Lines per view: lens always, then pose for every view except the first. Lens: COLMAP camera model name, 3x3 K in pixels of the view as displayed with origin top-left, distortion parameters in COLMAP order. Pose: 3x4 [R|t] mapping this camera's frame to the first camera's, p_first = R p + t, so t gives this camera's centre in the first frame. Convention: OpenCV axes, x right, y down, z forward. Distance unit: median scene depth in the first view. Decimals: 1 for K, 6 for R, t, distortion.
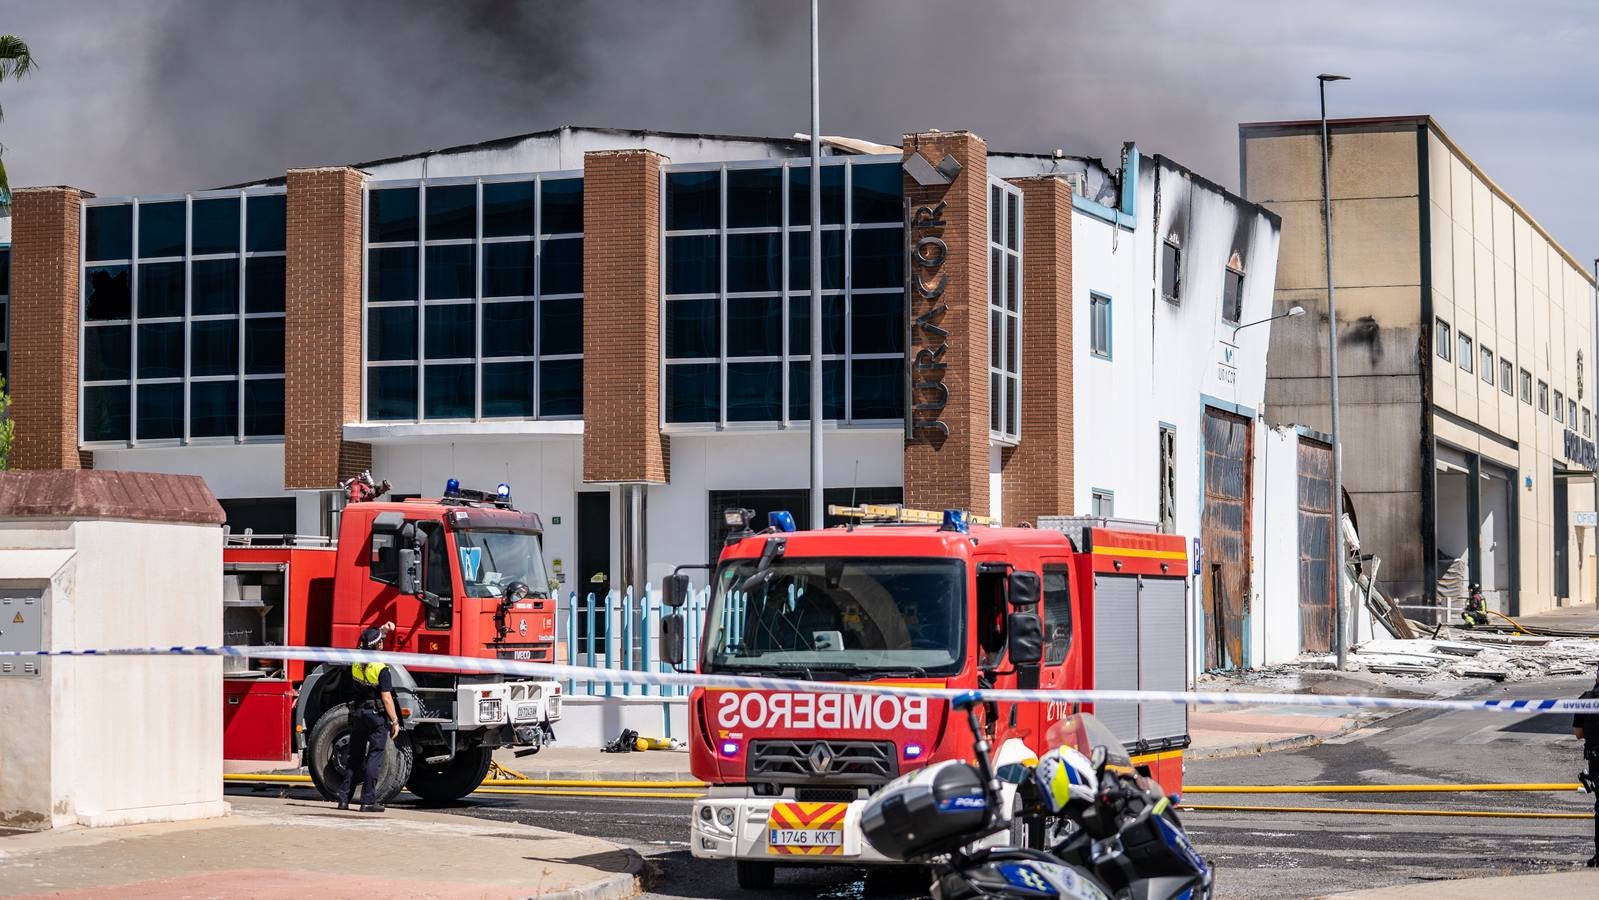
lens RADIAL K [[3037.8, 0, 799.8], [0, 3037.8, 385.0], [0, 0, 1]] dist [-0.273399, 0.181261]
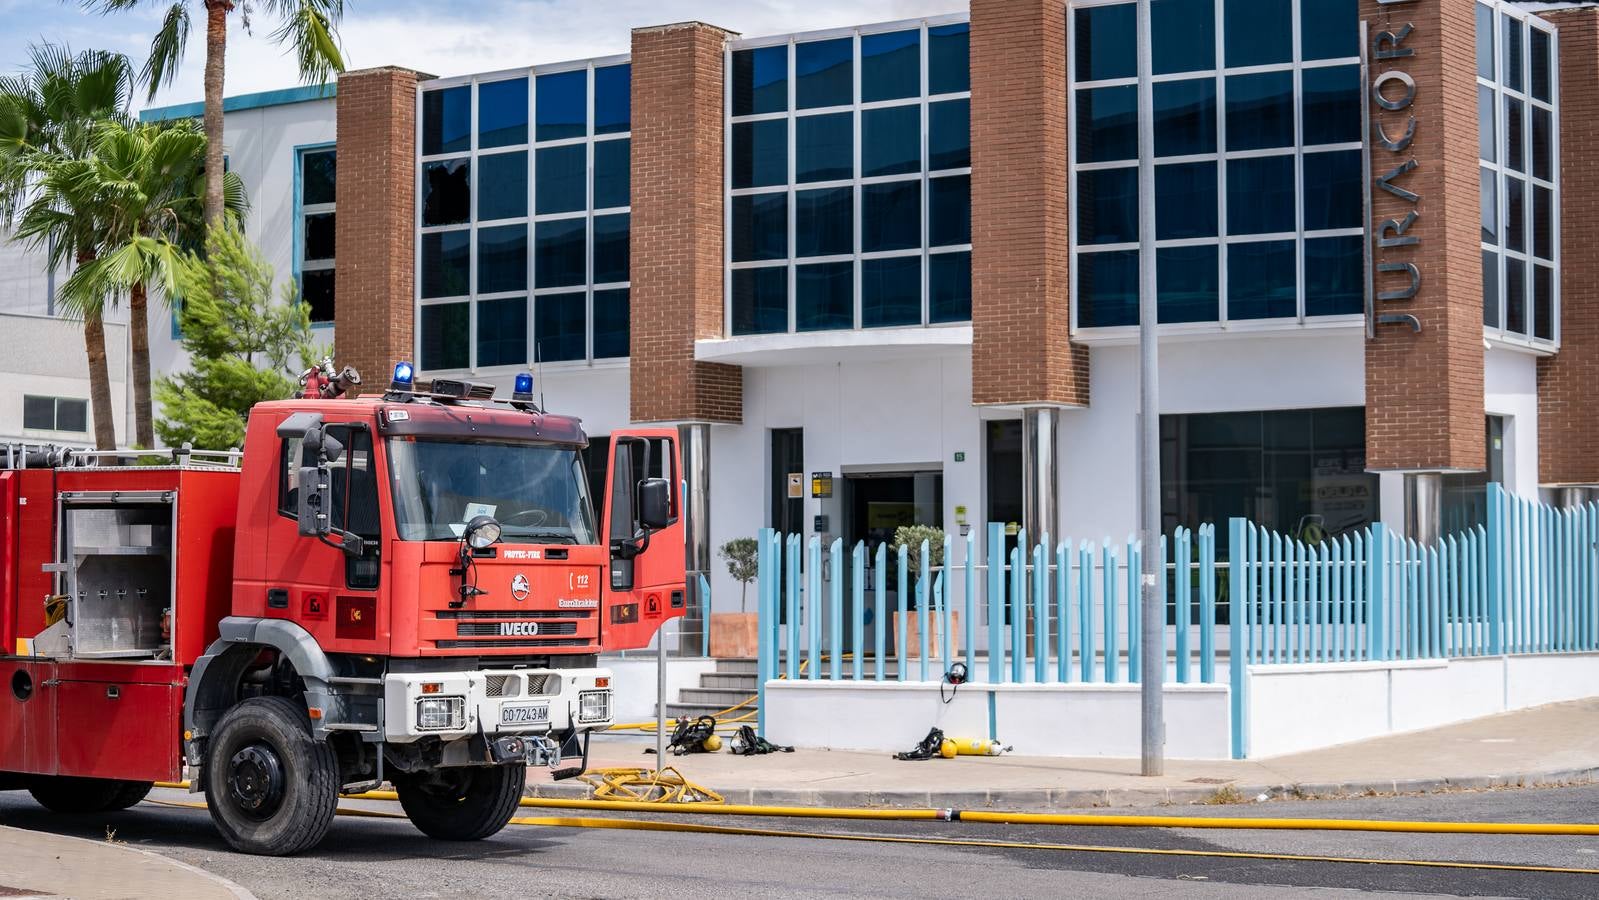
lens RADIAL K [[3037.8, 0, 799.8], [0, 3037.8, 385.0], [0, 0, 1]] dist [-0.273399, 0.181261]
pose [[0.967917, -0.015155, -0.250813, 0.081979], [0.017763, 0.999809, 0.008137, 0.019593], [0.250642, -0.012331, 0.968001, 0.231546]]
